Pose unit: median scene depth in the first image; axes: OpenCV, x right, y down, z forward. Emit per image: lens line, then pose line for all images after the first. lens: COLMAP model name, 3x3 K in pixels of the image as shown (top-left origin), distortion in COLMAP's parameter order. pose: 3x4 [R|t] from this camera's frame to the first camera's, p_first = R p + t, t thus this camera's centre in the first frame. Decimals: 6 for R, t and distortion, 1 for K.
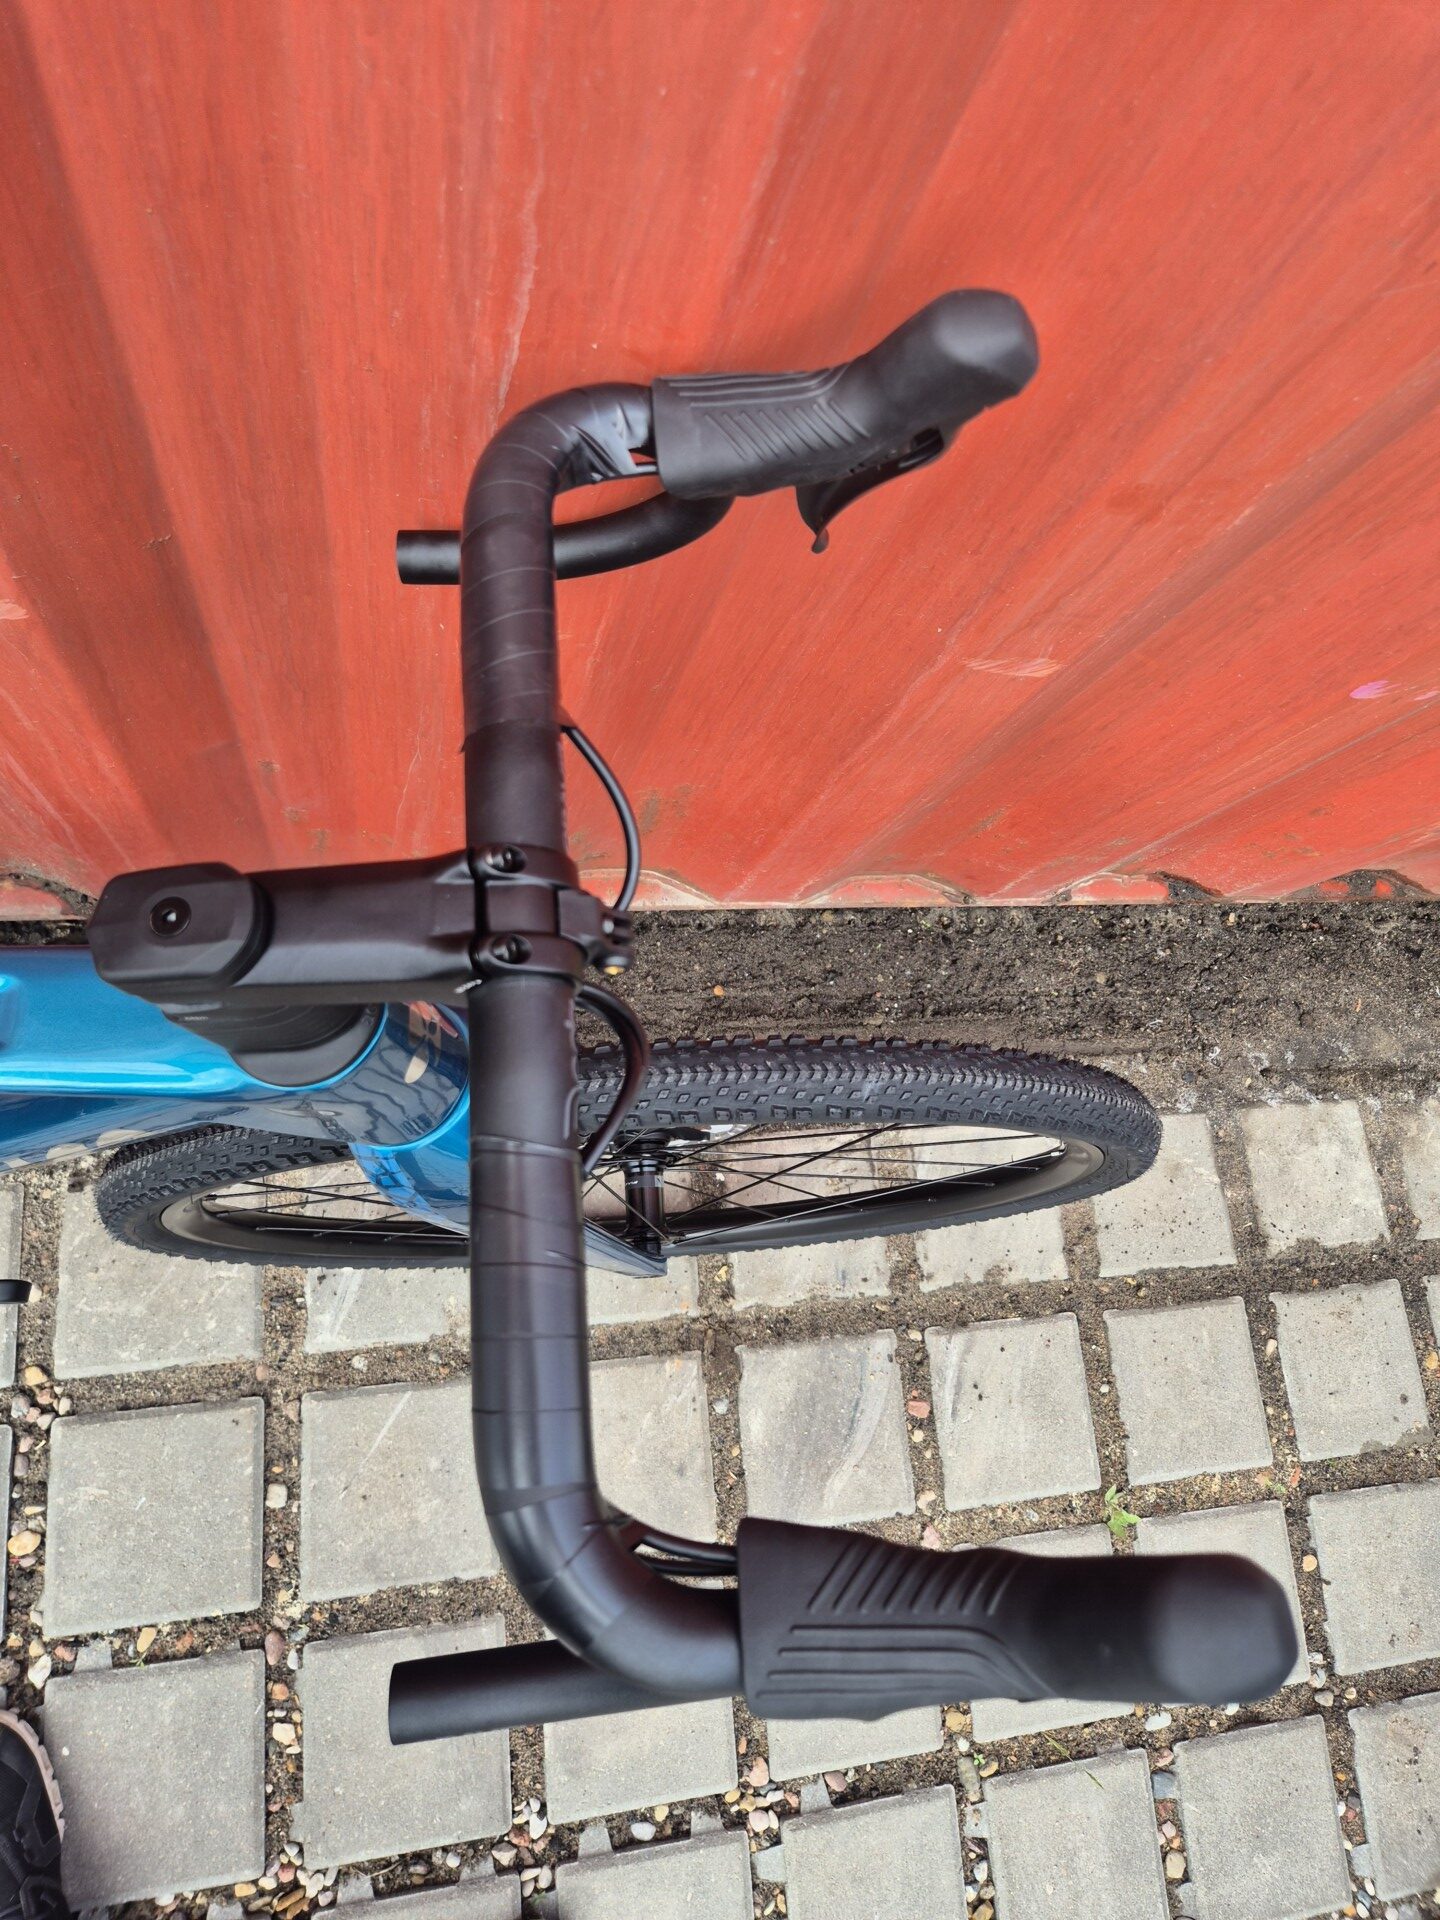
lens RADIAL K [[1293.0, 0, 708.6], [0, 1293.0, 926.8], [0, 0, 1]] dist [0.054280, -0.047453]
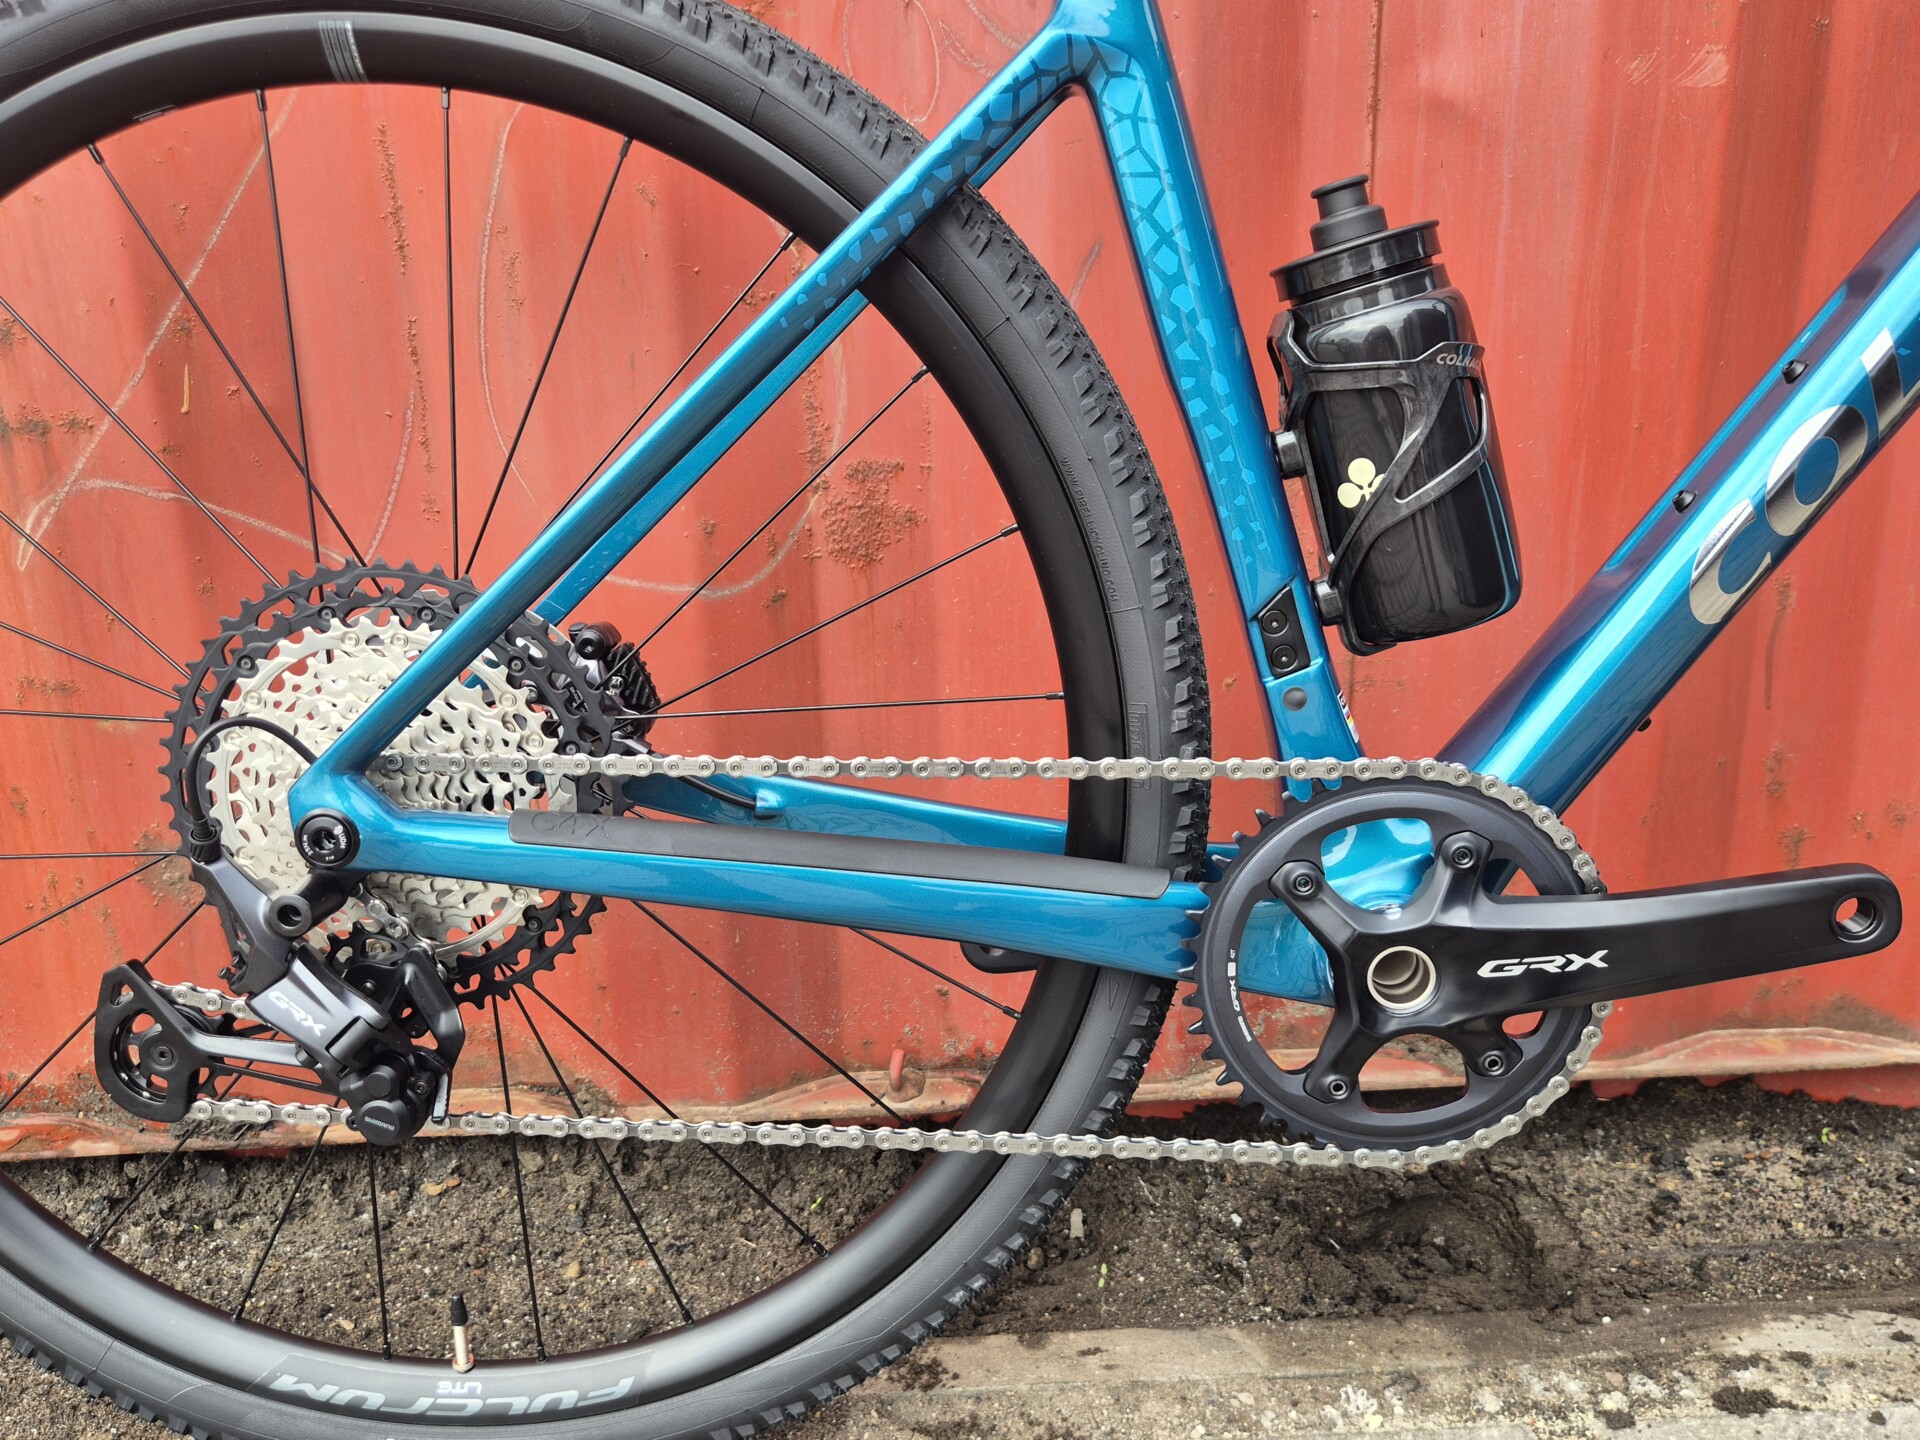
lens RADIAL K [[1535.1, 0, 944.0], [0, 1535.1, 725.9], [0, 0, 1]] dist [0.059471, -0.047531]
pose [[0.965154, -0.239253, -0.106000, -0.610384], [0.032929, 0.512891, -0.857822, 0.596854], [0.259603, 0.824440, 0.502897, 0.336797]]
